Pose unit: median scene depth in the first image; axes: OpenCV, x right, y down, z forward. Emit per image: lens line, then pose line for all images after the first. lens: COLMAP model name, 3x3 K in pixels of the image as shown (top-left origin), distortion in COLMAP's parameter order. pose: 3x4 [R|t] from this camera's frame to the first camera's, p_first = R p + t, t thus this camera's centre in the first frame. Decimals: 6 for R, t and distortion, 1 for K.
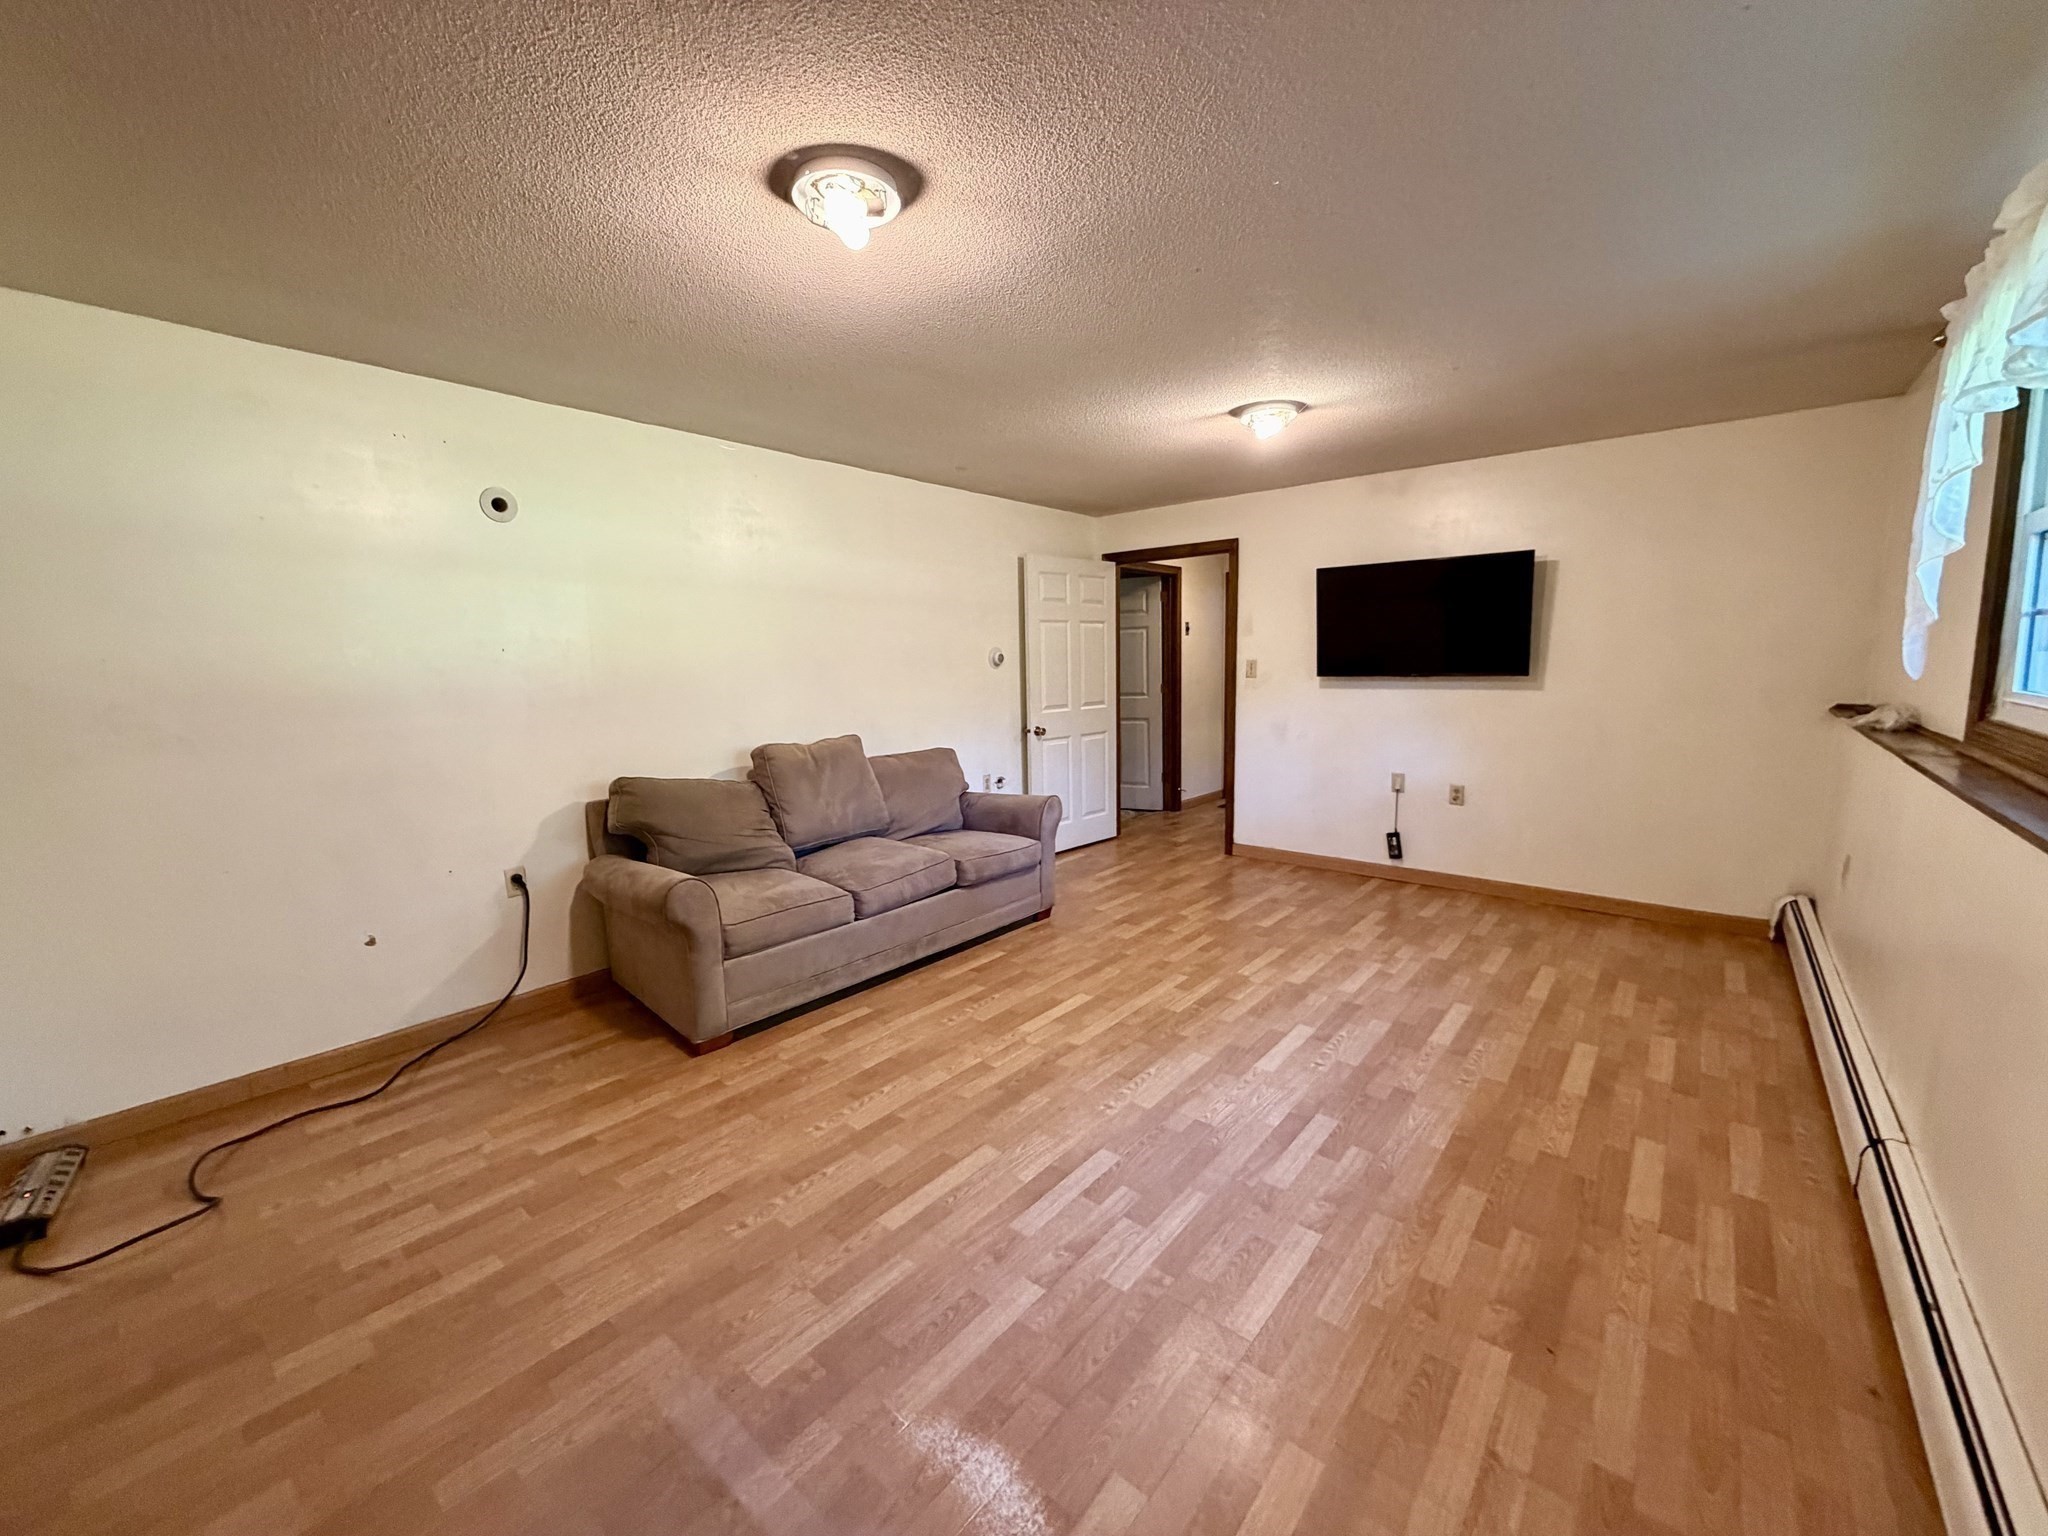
lens RADIAL K [[816.6, 0, 1014.6], [0, 816.6, 767.4], [0, 0, 1]] dist [0.002014, -0.000300]
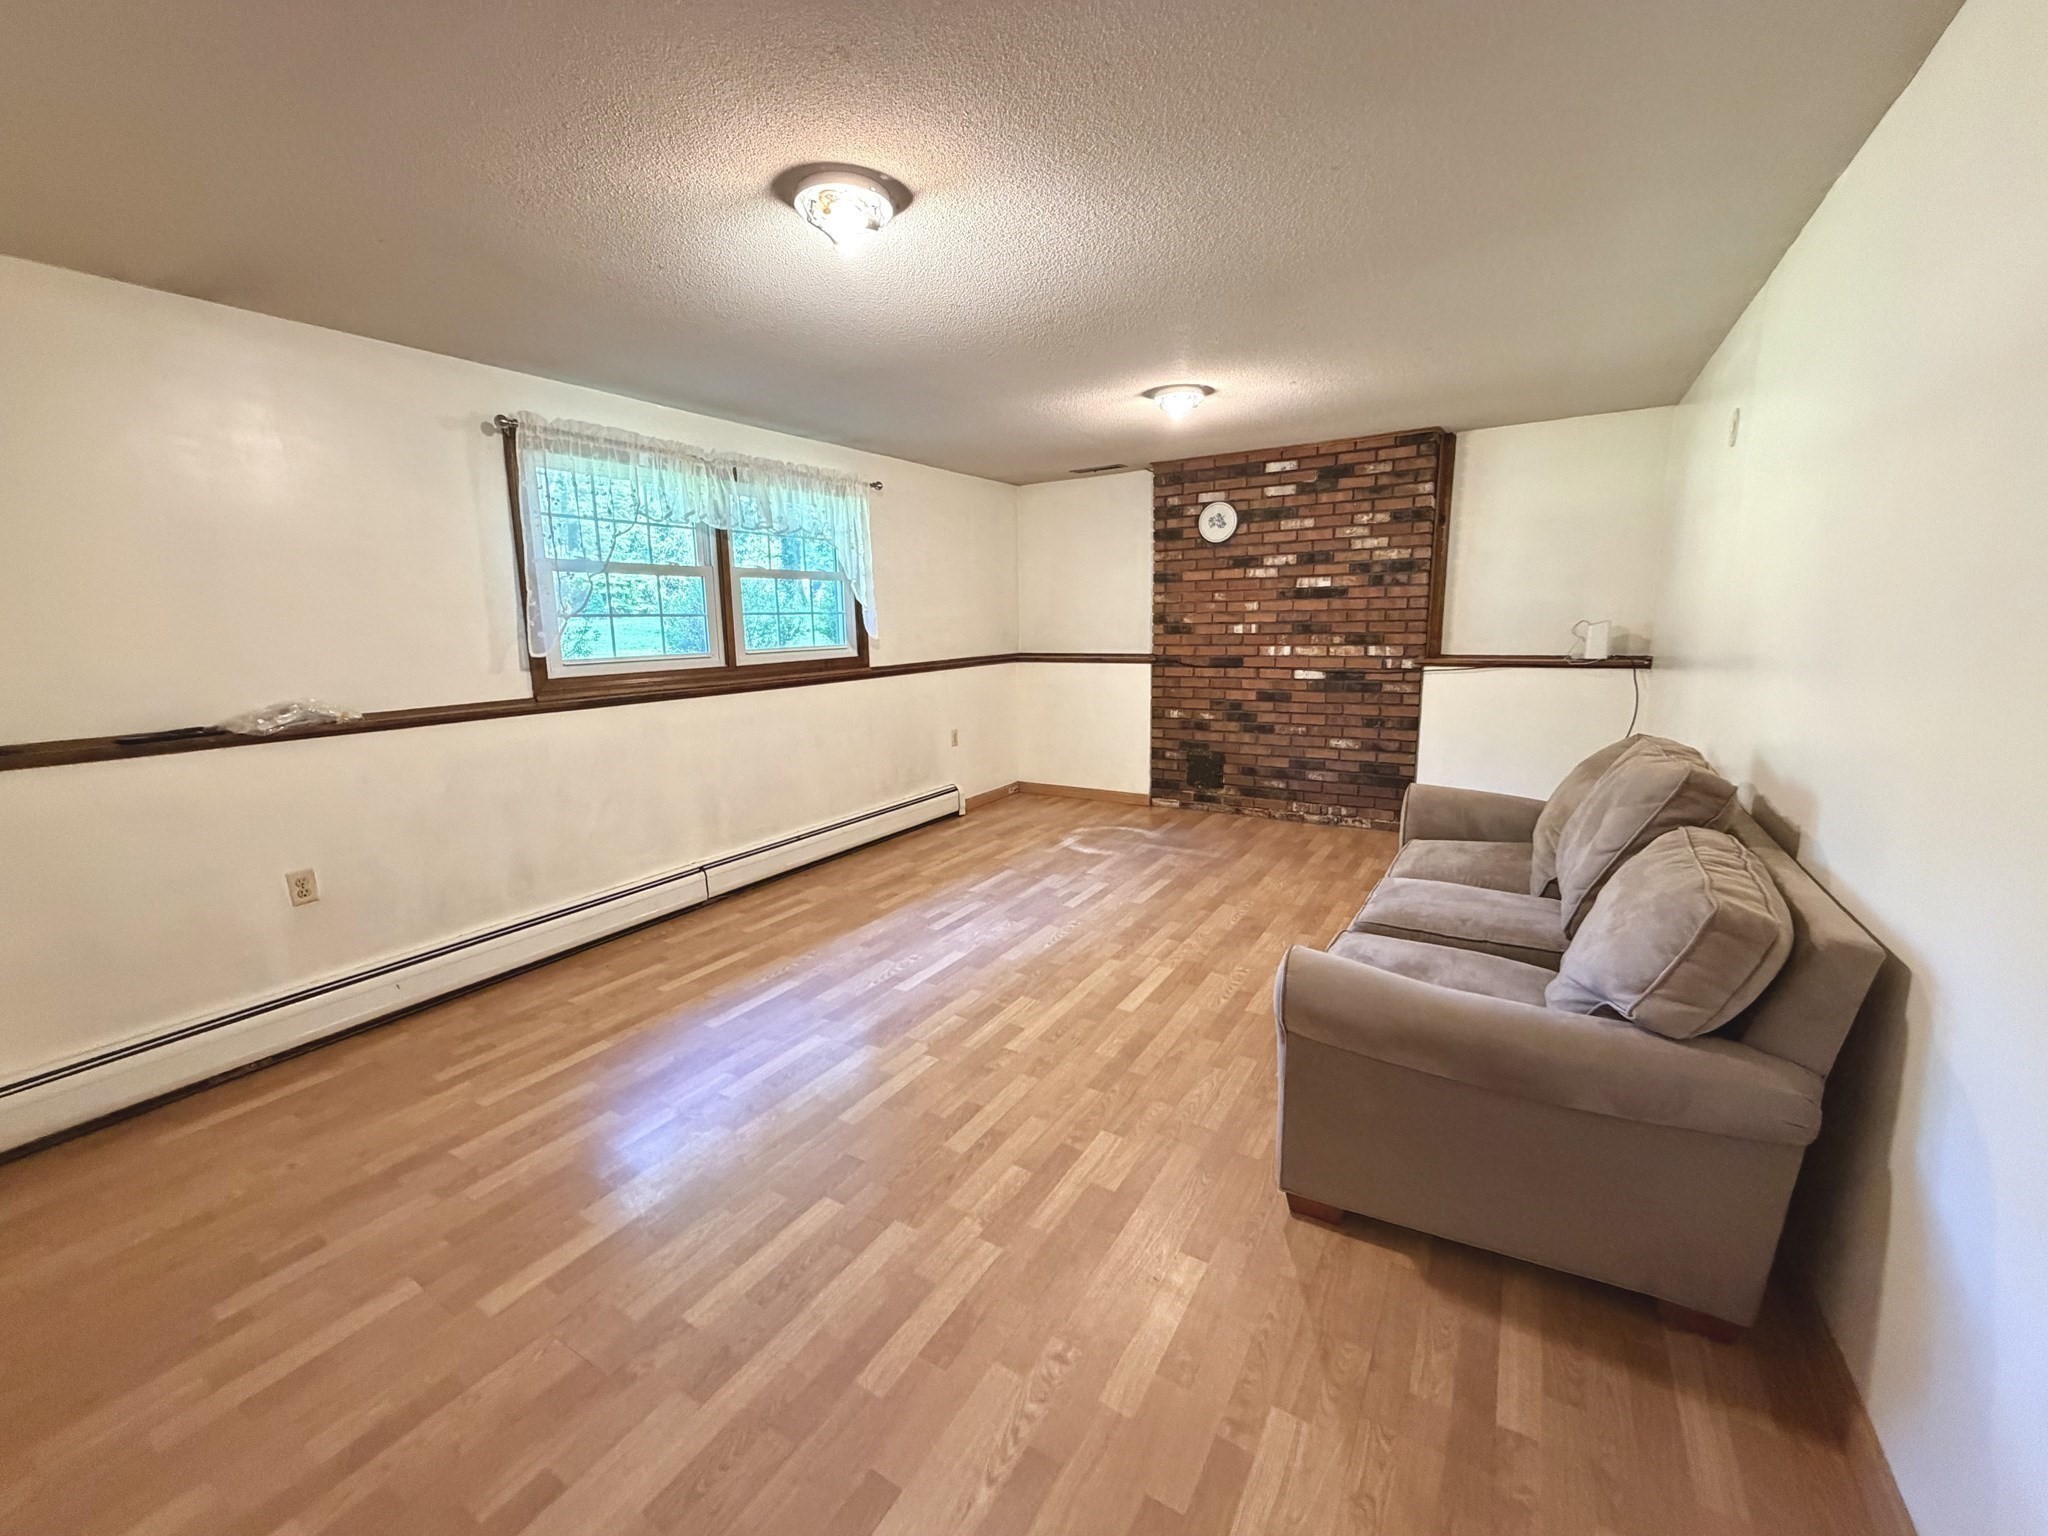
lens RADIAL K [[816.6, 0, 1014.6], [0, 816.6, 767.4], [0, 0, 1]] dist [0.002014, -0.000300]
pose [[-0.988396, 0.067876, -0.135890, 0.370631], [0.022725, 0.950617, 0.309533, -0.289247], [0.150189, 0.302853, -0.941129, 2.093232]]
